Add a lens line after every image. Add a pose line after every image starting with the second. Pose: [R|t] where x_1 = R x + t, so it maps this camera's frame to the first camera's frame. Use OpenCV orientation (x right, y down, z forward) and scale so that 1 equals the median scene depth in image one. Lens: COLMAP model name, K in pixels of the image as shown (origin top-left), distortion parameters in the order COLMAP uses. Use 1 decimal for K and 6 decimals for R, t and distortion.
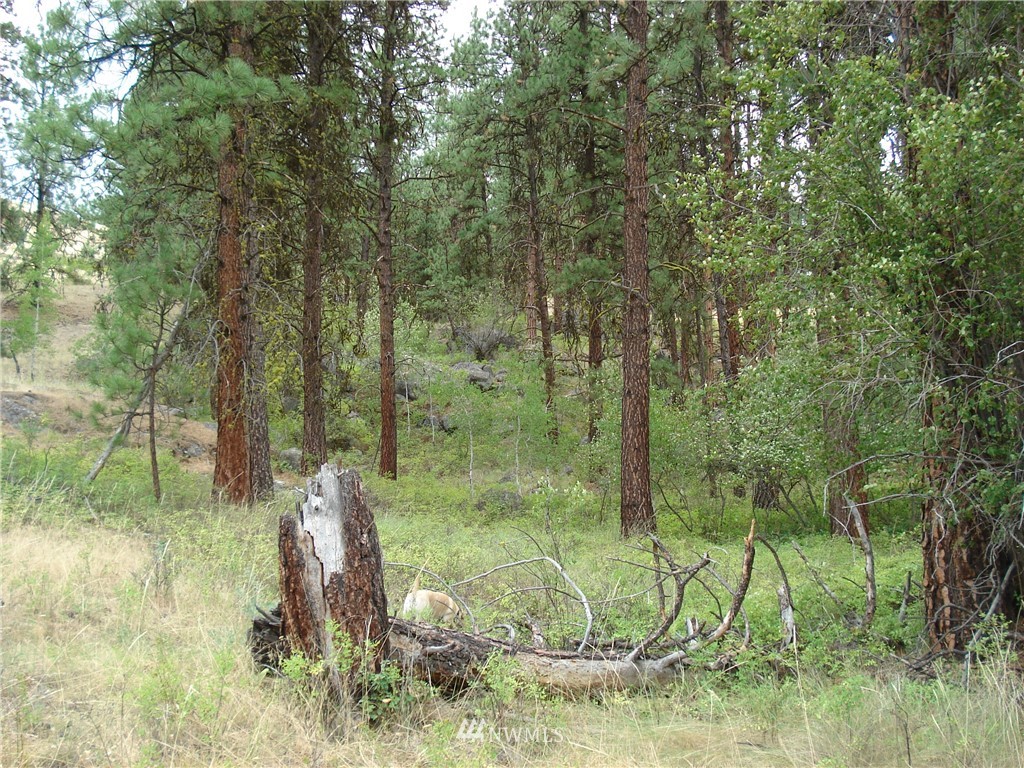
lens RADIAL K [[1156.6, 0, 511.2], [0, 1156.6, 385.5], [0, 0, 1]] dist [-0.069549, -0.085920]
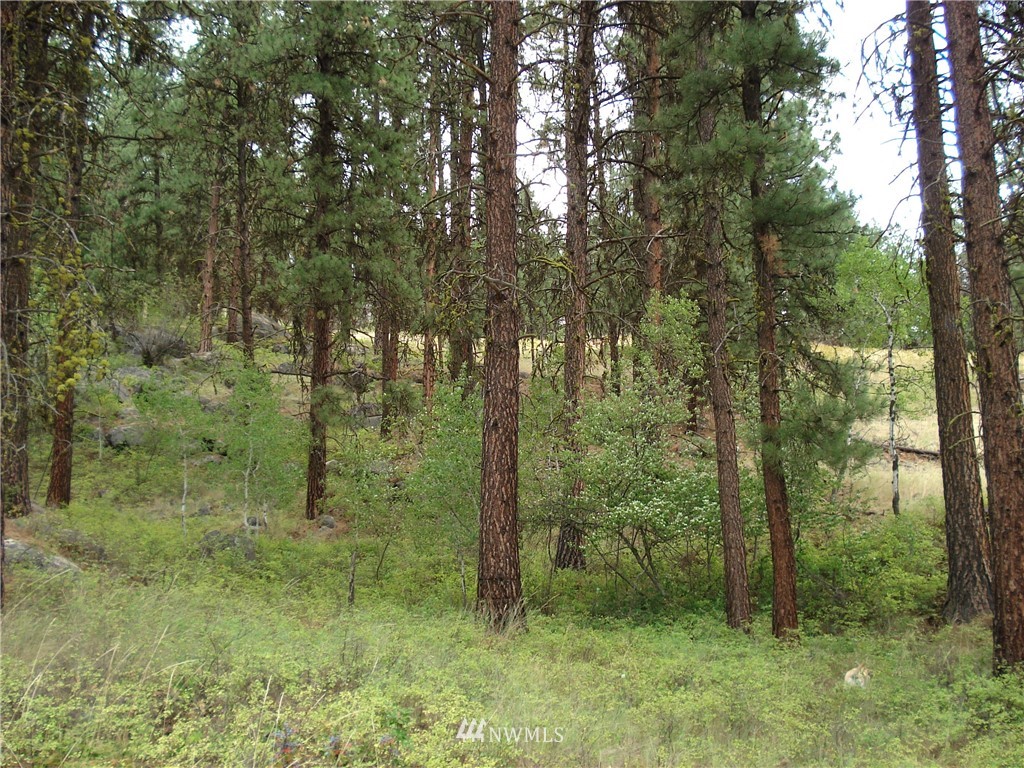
lens RADIAL K [[1156.6, 0, 511.2], [0, 1156.6, 385.5], [0, 0, 1]] dist [-0.069549, -0.085920]
pose [[0.944428, 0.067298, 0.321757, -0.054831], [-0.061524, 0.997710, -0.028092, 0.000395], [-0.322911, 0.006736, 0.946406, 0.123912]]
